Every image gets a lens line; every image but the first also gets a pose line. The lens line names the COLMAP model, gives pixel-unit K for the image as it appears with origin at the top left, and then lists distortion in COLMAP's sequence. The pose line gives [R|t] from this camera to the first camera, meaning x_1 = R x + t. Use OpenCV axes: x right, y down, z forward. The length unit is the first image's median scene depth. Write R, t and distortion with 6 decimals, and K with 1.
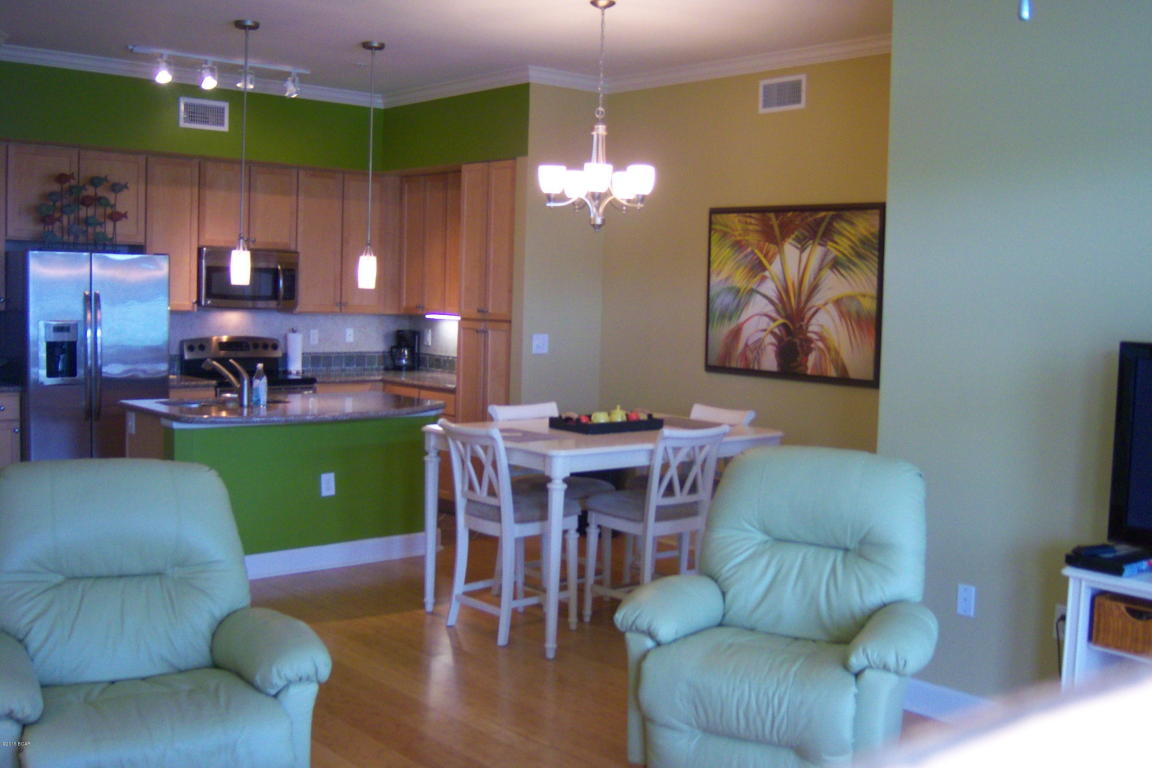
lens RADIAL K [[1255.6, 0, 574.9], [0, 1255.6, 389.0], [0, 0, 1]] dist [-0.087527, 0.000000]
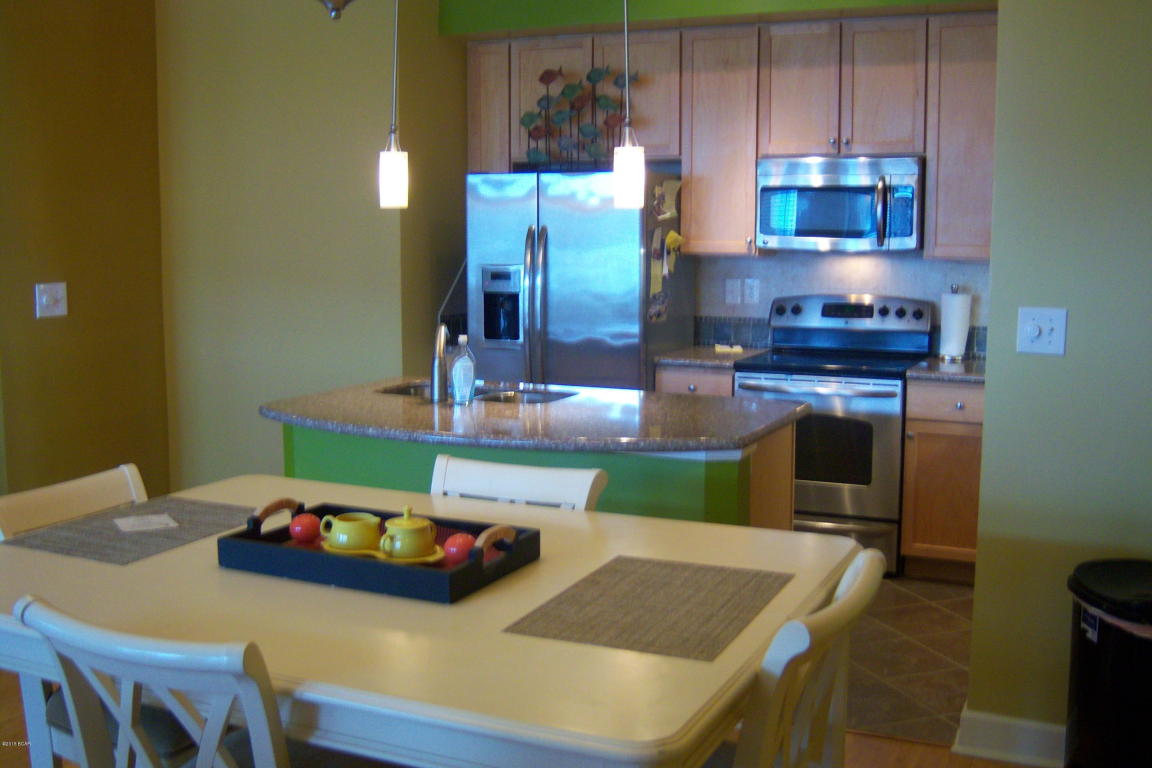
lens RADIAL K [[1255.6, 0, 576.8], [0, 1255.6, 381.7], [0, 0, 1]] dist [-0.087527, 0.000000]
pose [[0.408998, 0.088029, -0.908279, 0.270691], [-0.062813, 0.995691, 0.068216, -0.034872], [0.910371, 0.029152, 0.412765, 0.641724]]
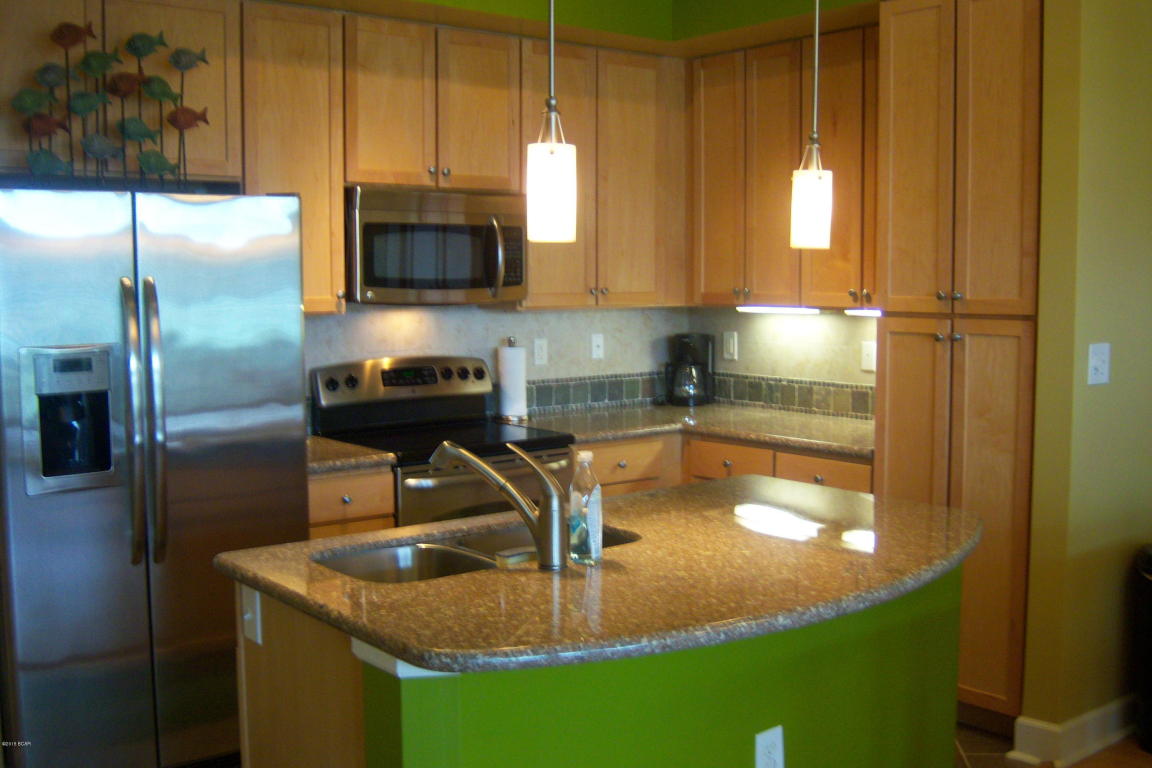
lens RADIAL K [[1255.6, 0, 577.2], [0, 1255.6, 384.2], [0, 0, 1]] dist [-0.087527, 0.000000]
pose [[0.999036, -0.028104, -0.033730, -0.194342], [0.028415, 0.999557, 0.008798, -0.035633], [0.033468, -0.009748, 0.999392, 0.497492]]
